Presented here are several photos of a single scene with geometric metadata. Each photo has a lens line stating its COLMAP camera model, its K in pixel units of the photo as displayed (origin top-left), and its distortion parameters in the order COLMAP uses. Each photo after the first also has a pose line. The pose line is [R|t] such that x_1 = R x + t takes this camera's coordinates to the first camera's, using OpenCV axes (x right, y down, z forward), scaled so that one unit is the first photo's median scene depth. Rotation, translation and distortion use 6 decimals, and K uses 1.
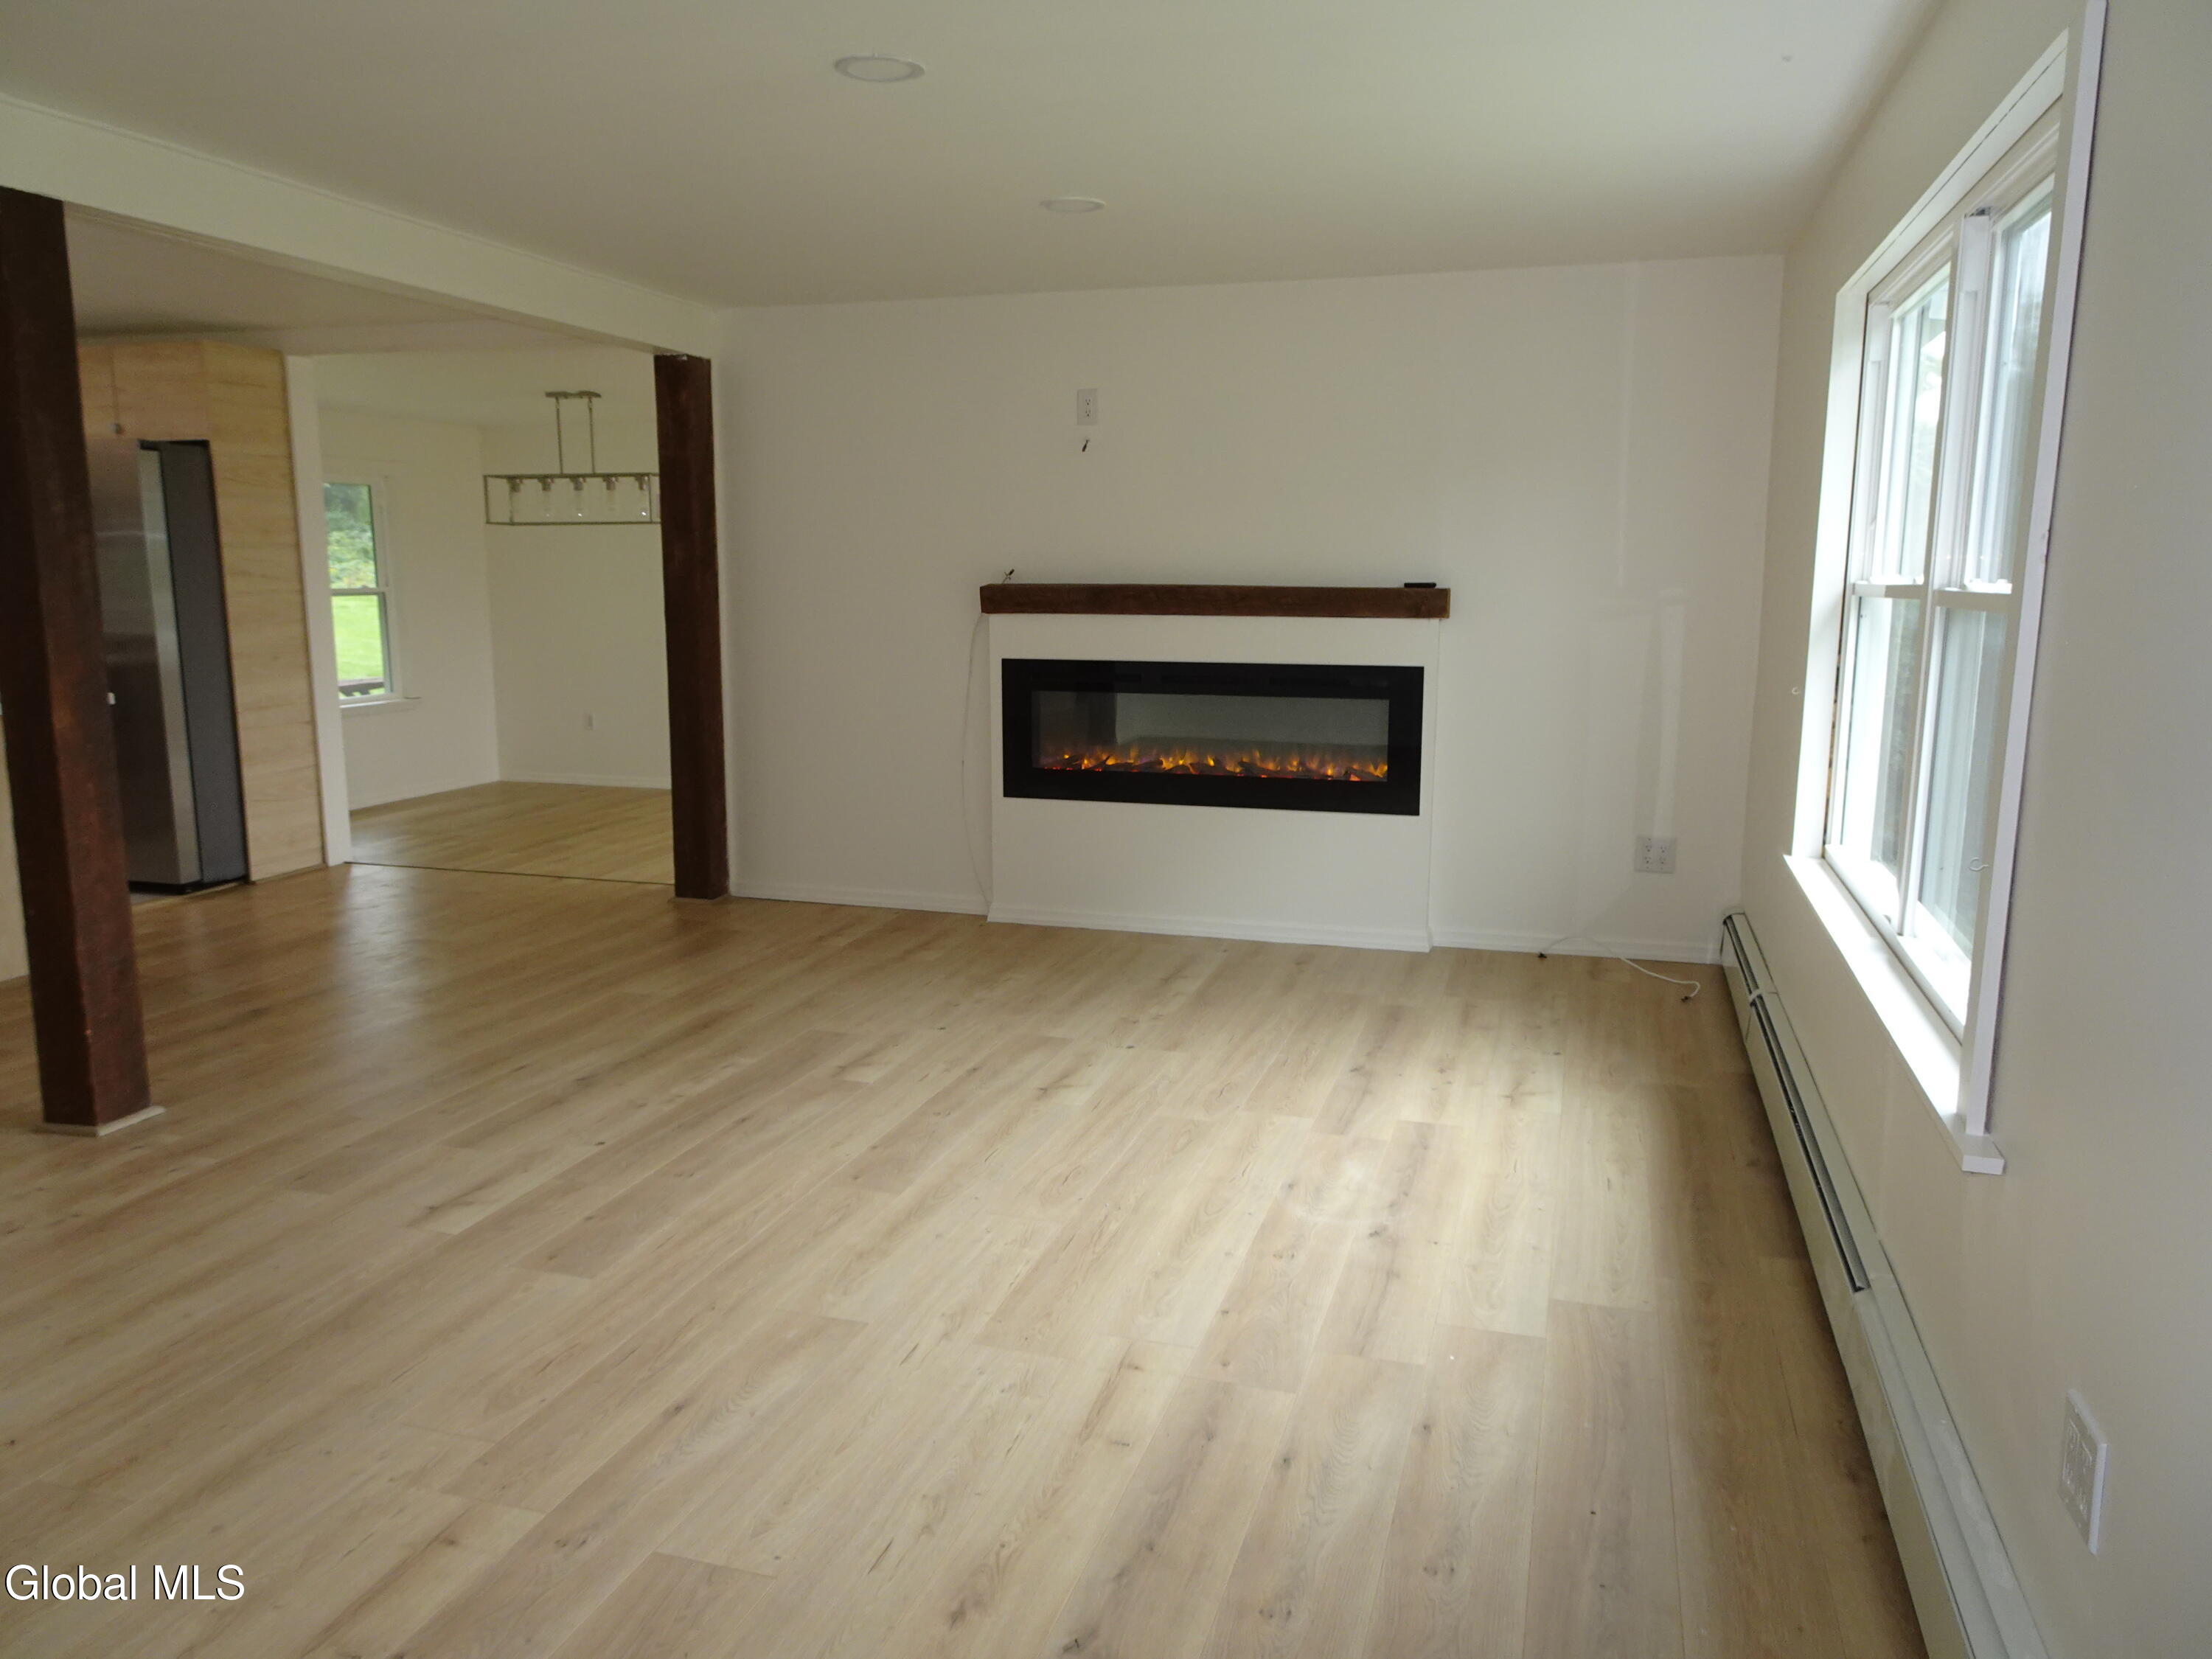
lens RADIAL K [[1594.3, 0, 1137.7], [0, 1594.3, 829.1], [0, 0, 1]] dist [0.007015, -0.000405]
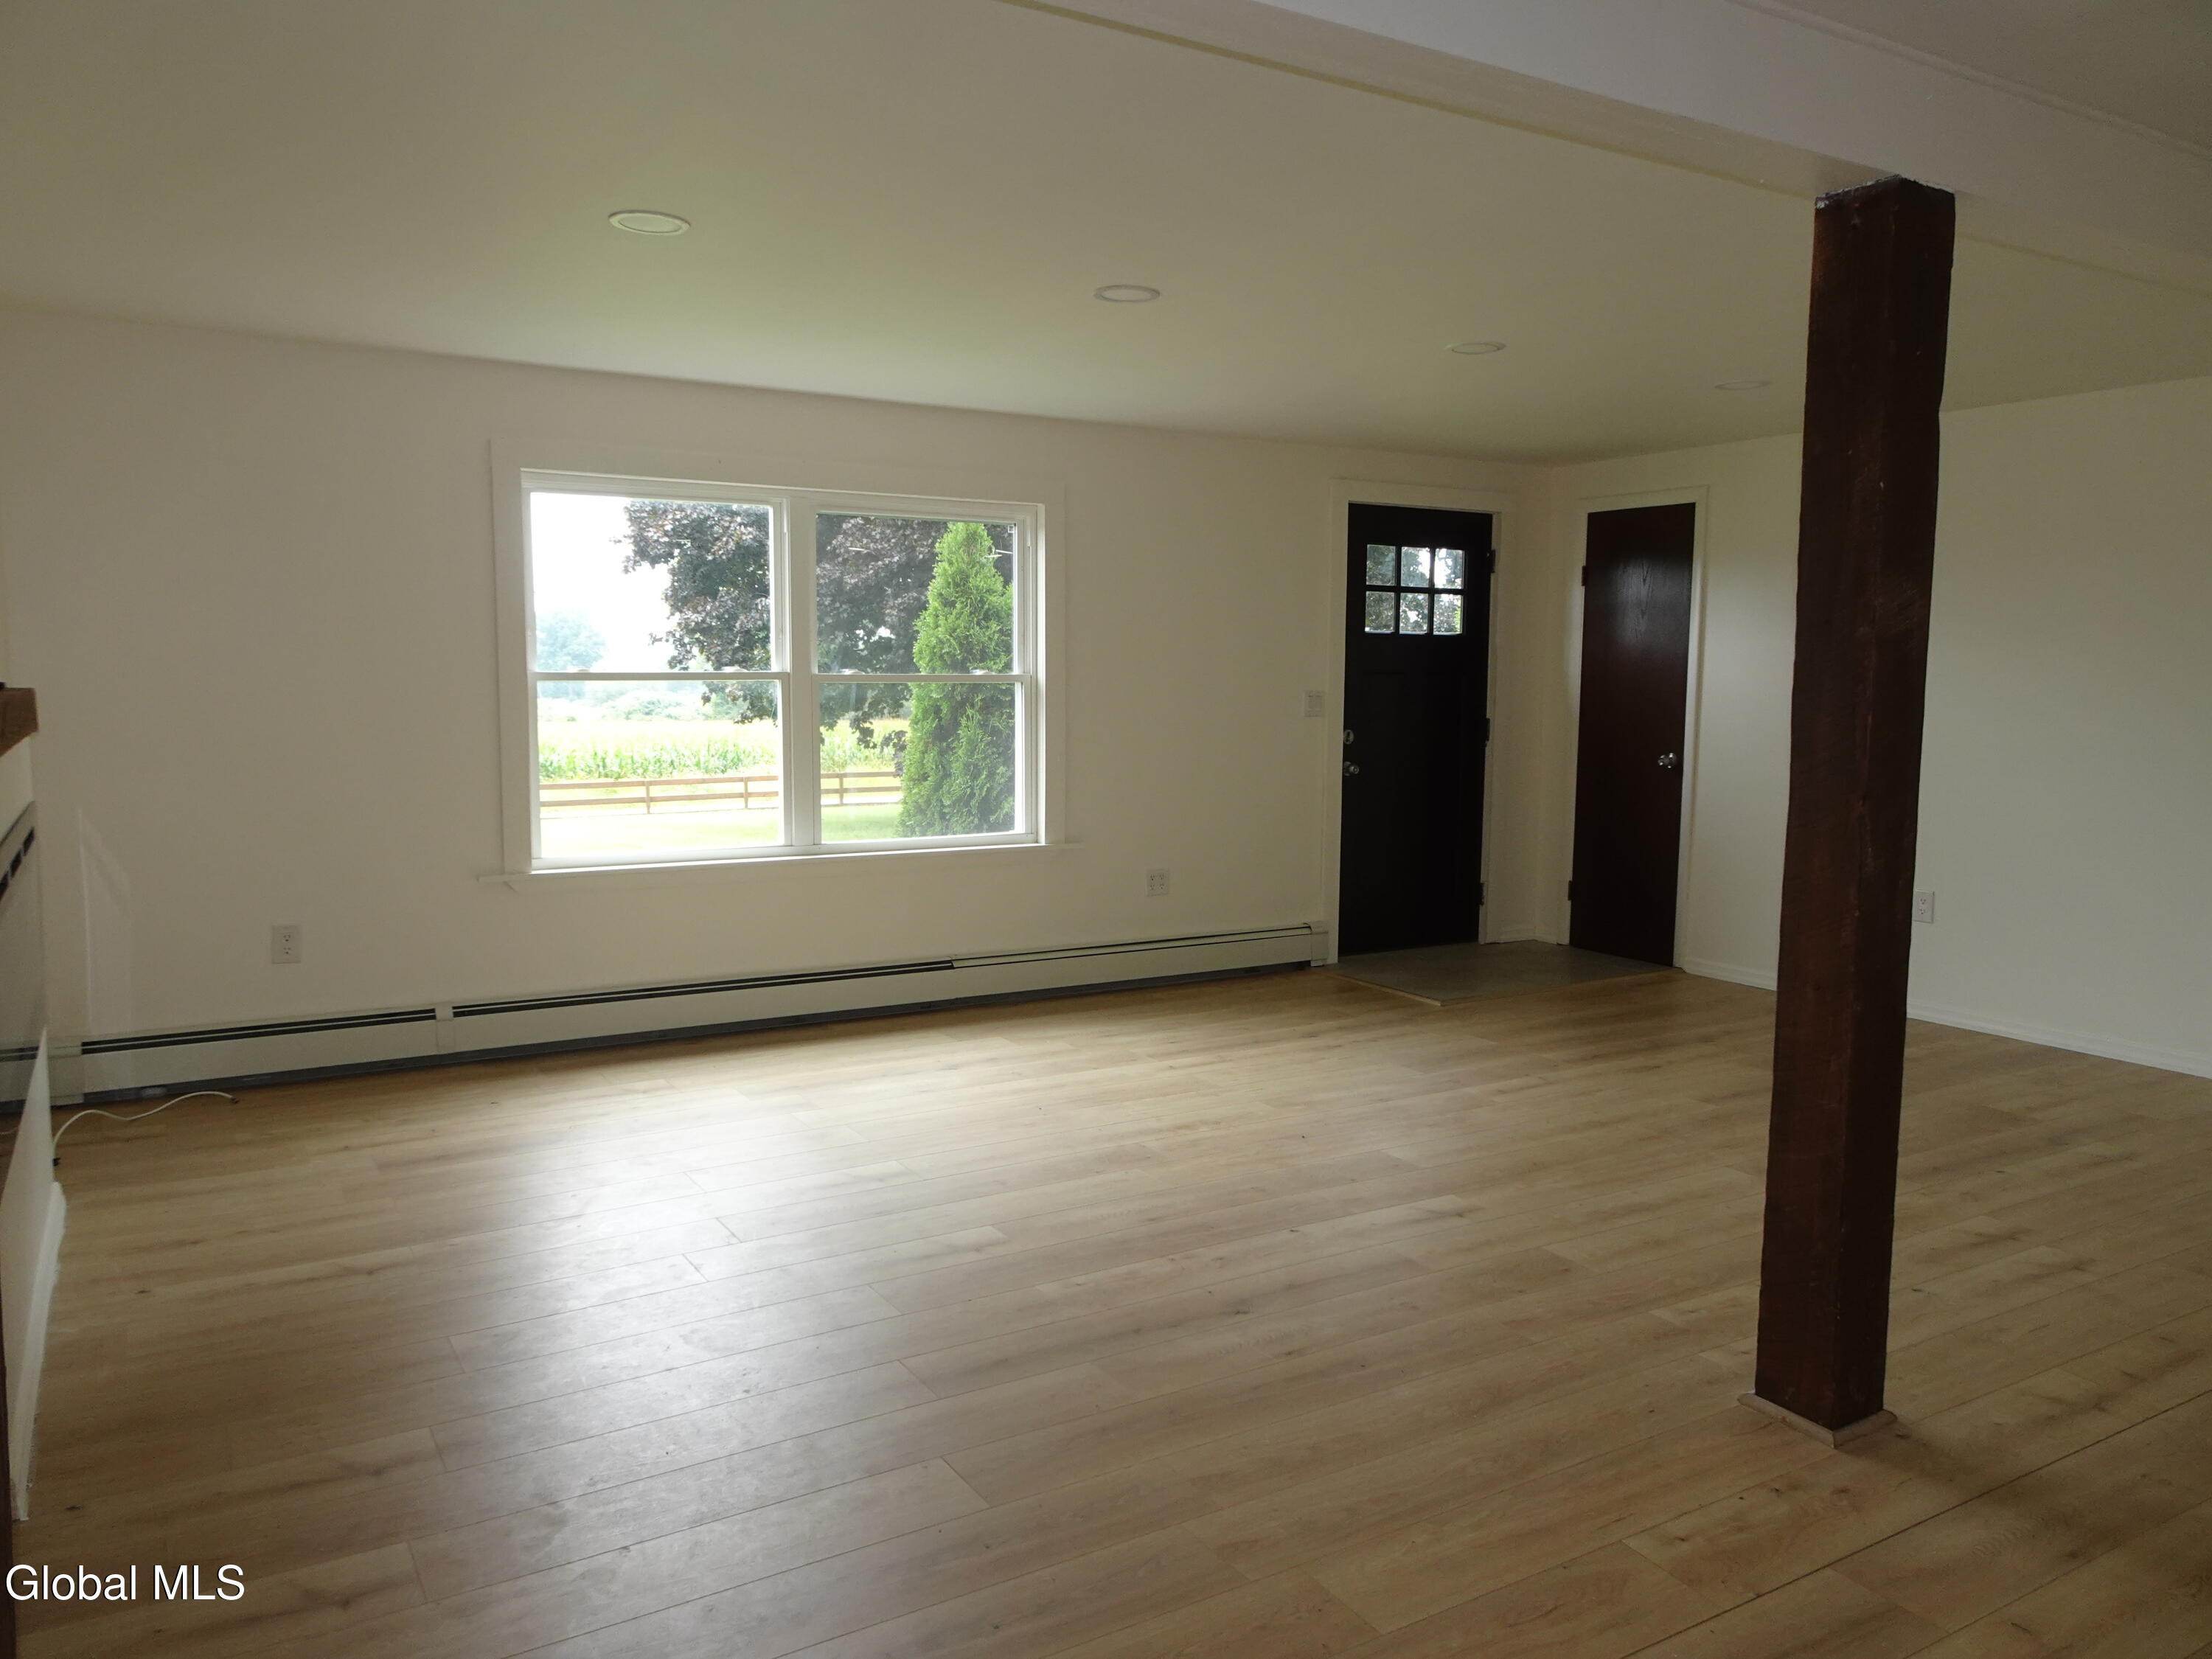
lens RADIAL K [[1594.3, 0, 1121.0], [0, 1594.3, 833.1], [0, 0, 1]] dist [0.007015, -0.000405]
pose [[-0.741761, -0.084866, 0.665274, -0.675370], [0.090772, 0.970130, 0.224964, -0.212535], [-0.664493, 0.227258, -0.711900, 1.293038]]
